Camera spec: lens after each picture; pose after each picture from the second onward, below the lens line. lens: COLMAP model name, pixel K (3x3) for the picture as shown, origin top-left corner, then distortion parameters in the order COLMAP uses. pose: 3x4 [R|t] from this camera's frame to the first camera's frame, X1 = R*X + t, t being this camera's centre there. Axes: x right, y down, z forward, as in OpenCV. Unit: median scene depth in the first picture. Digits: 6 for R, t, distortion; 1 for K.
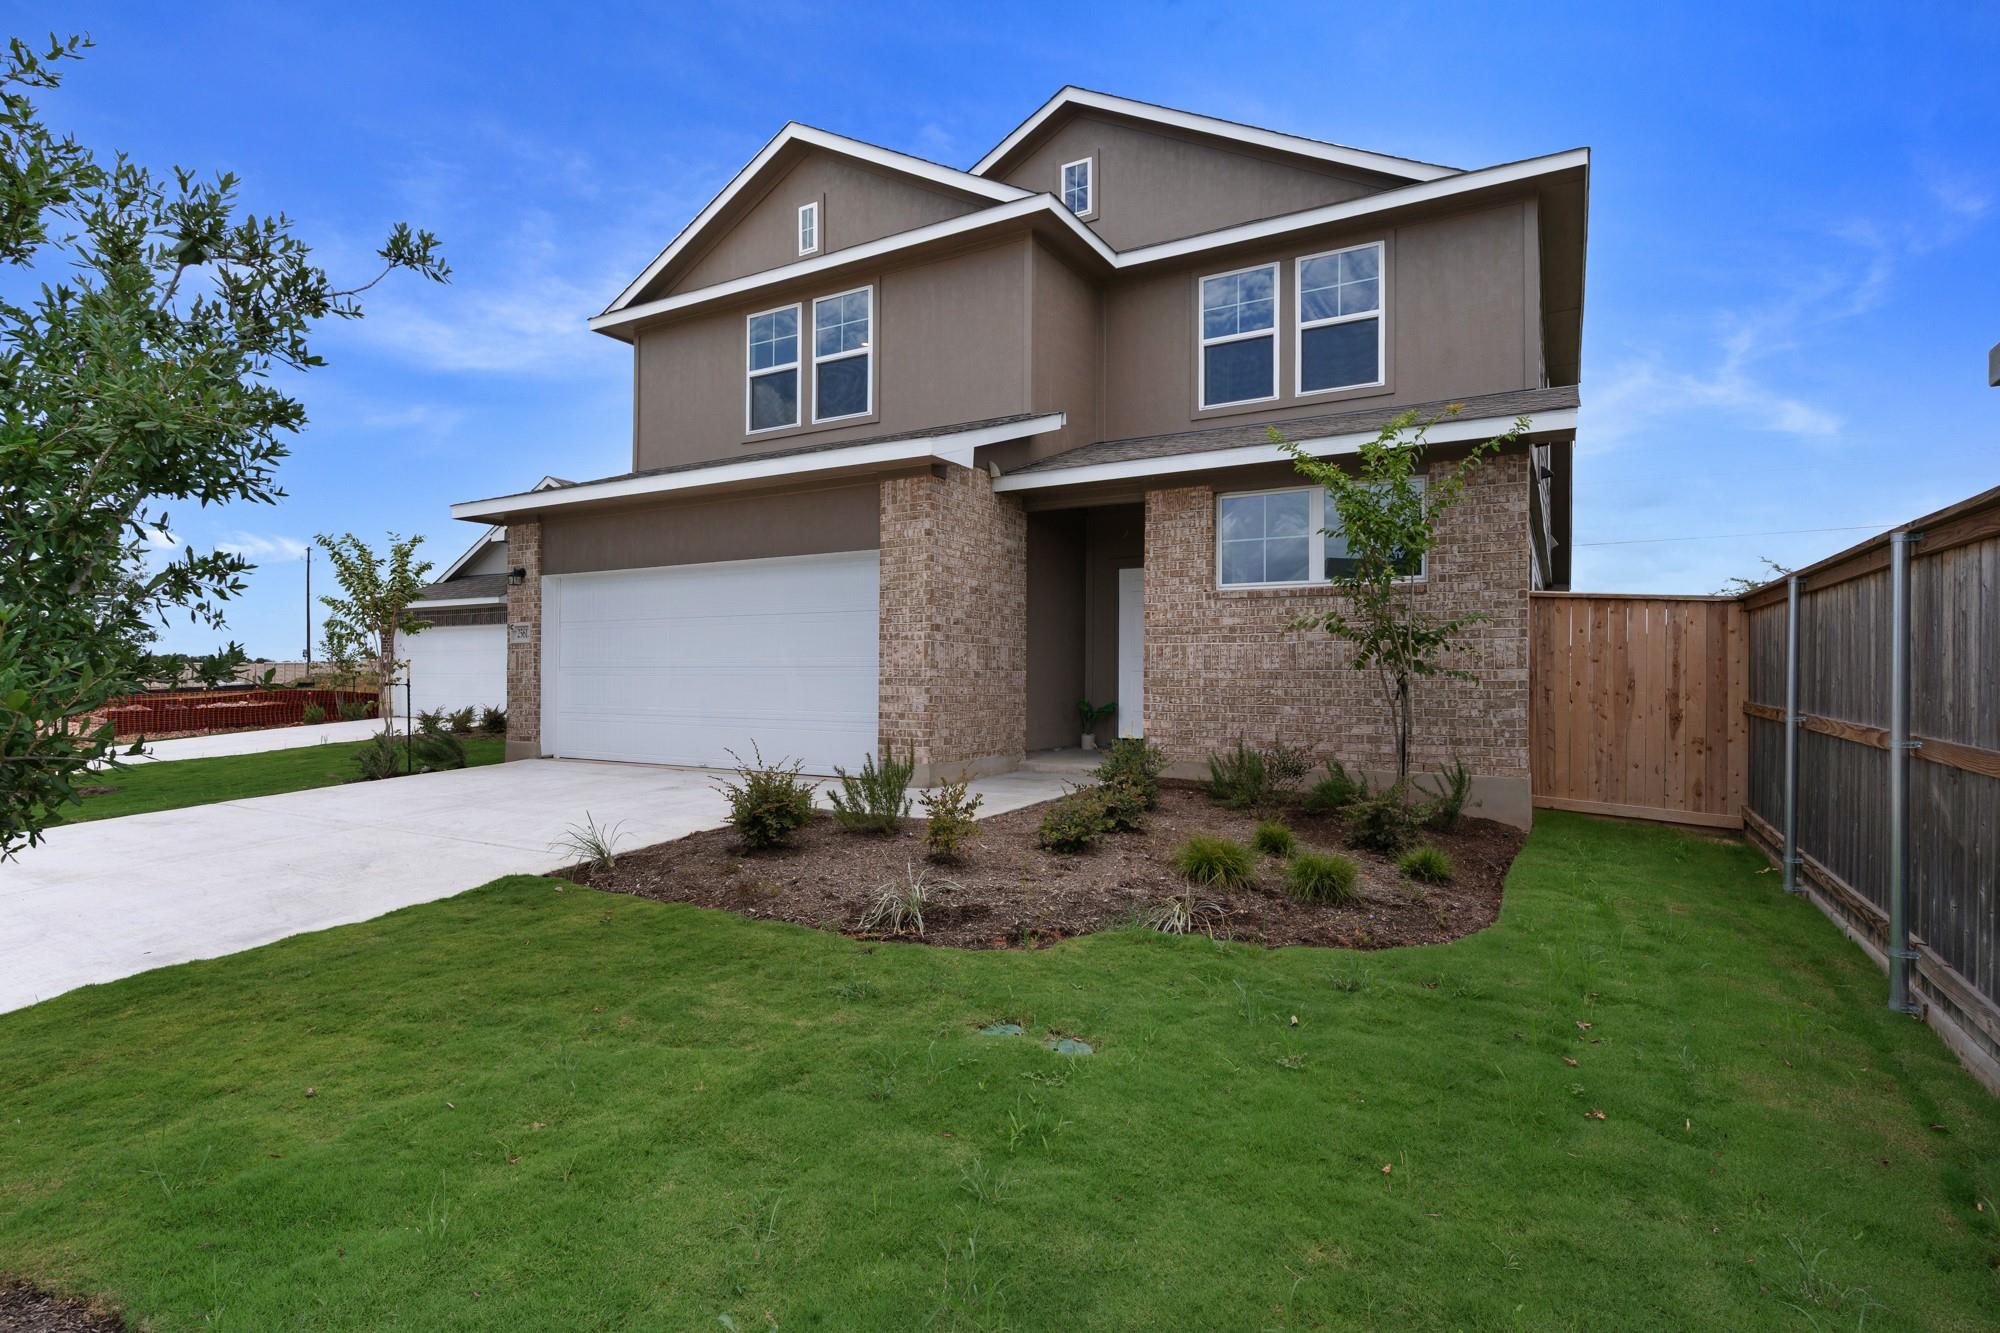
lens RADIAL K [[985.7, 0, 1001.7], [0, 985.7, 674.8], [0, 0, 1]] dist [0.001037, -0.000070]
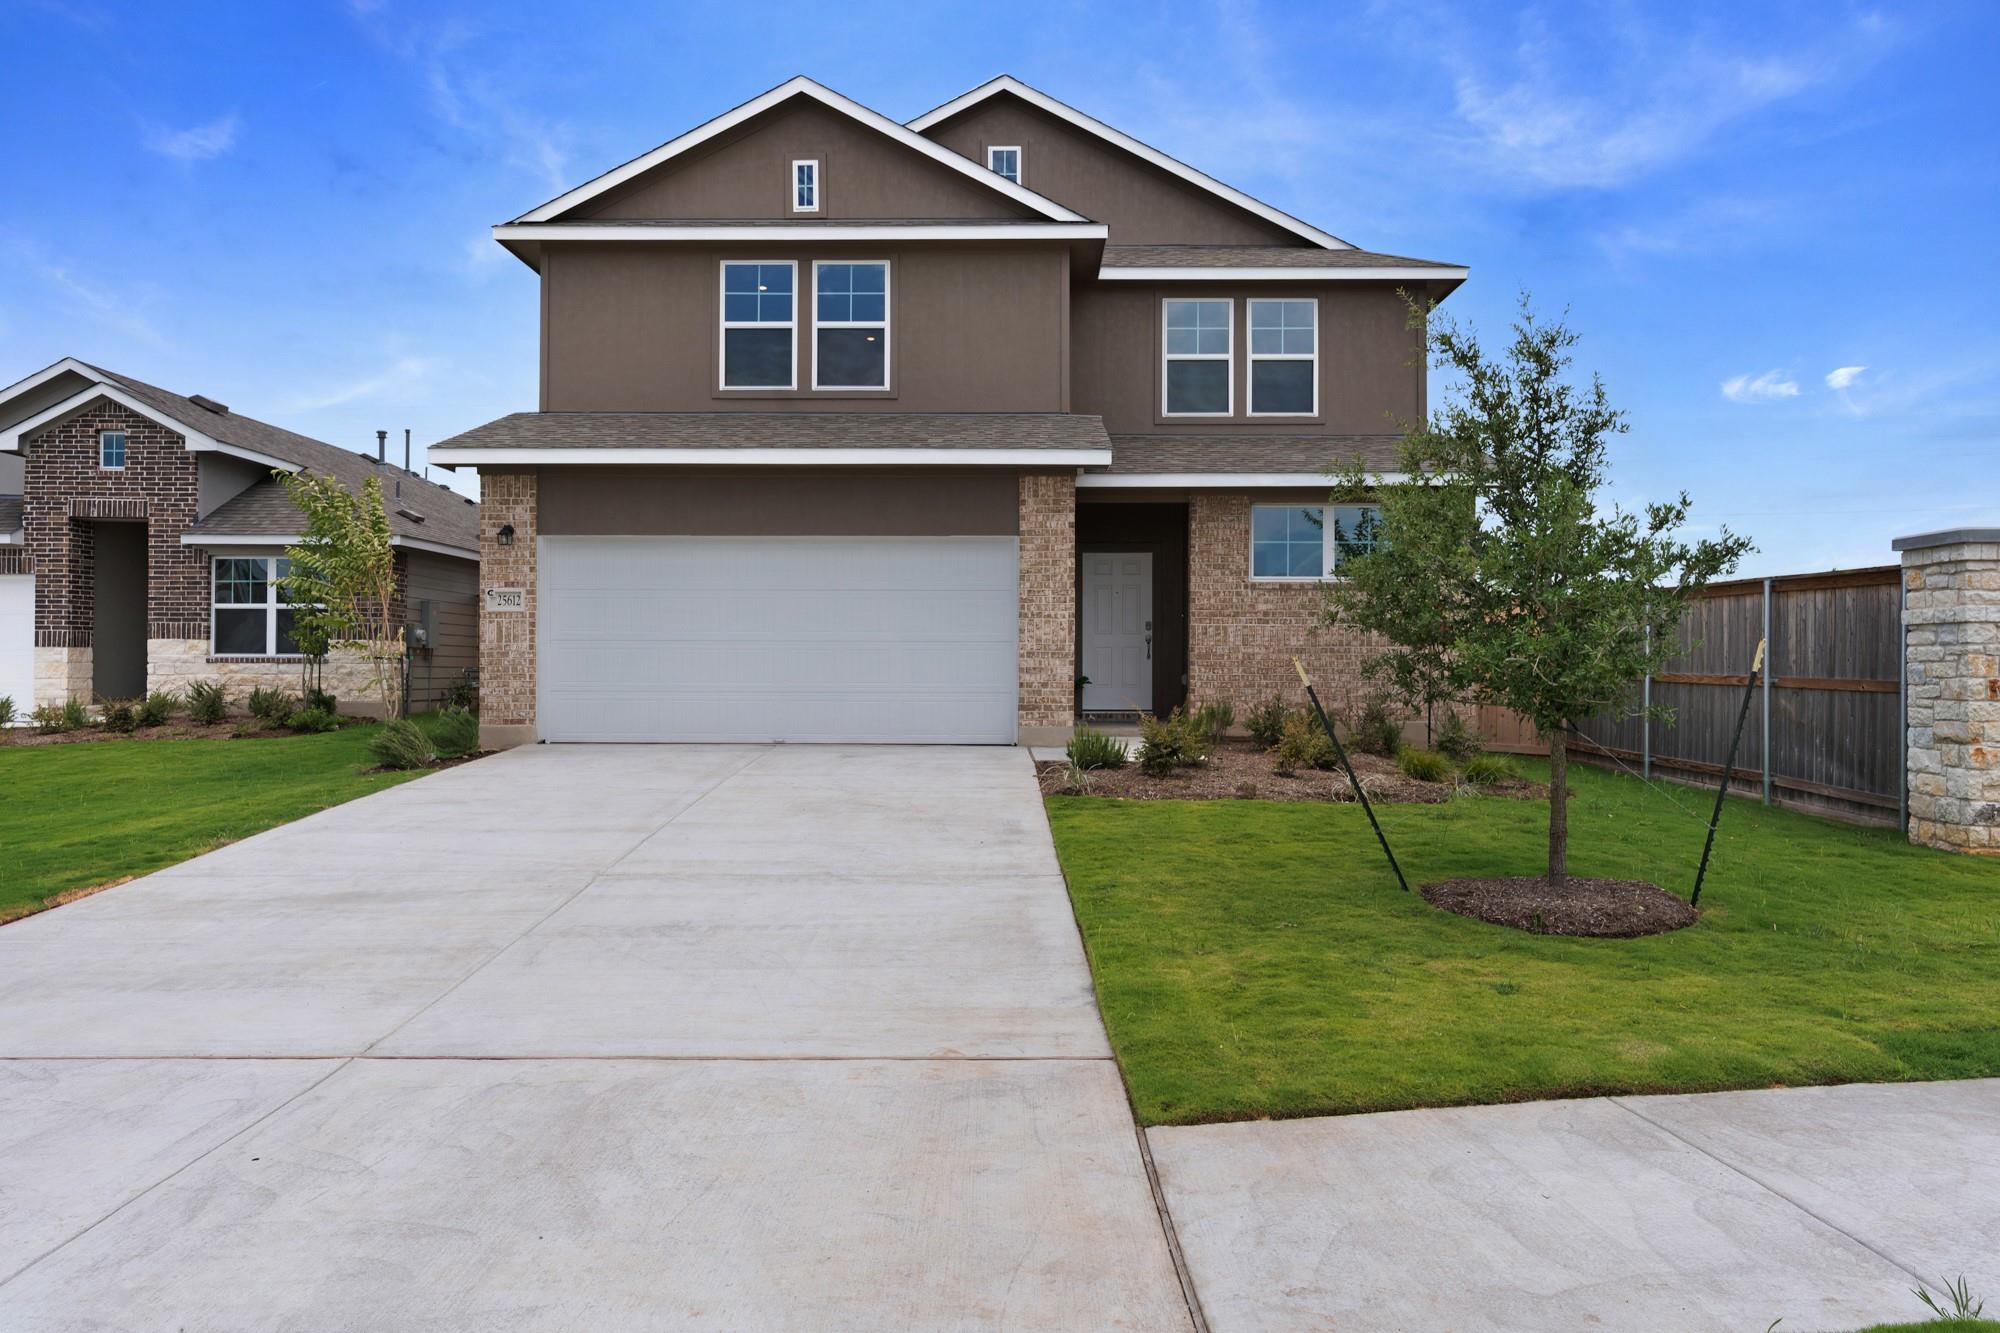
lens RADIAL K [[1406.7, 0, 999.6], [0, 1406.7, 661.3], [0, 0, 1]] dist [0.001079, 0.000839]
pose [[0.868927, 0.000091, 0.494940, -0.903695], [-0.001028, 0.999998, 0.001620, 0.011222], [-0.494939, -0.001917, 0.868926, -0.364058]]
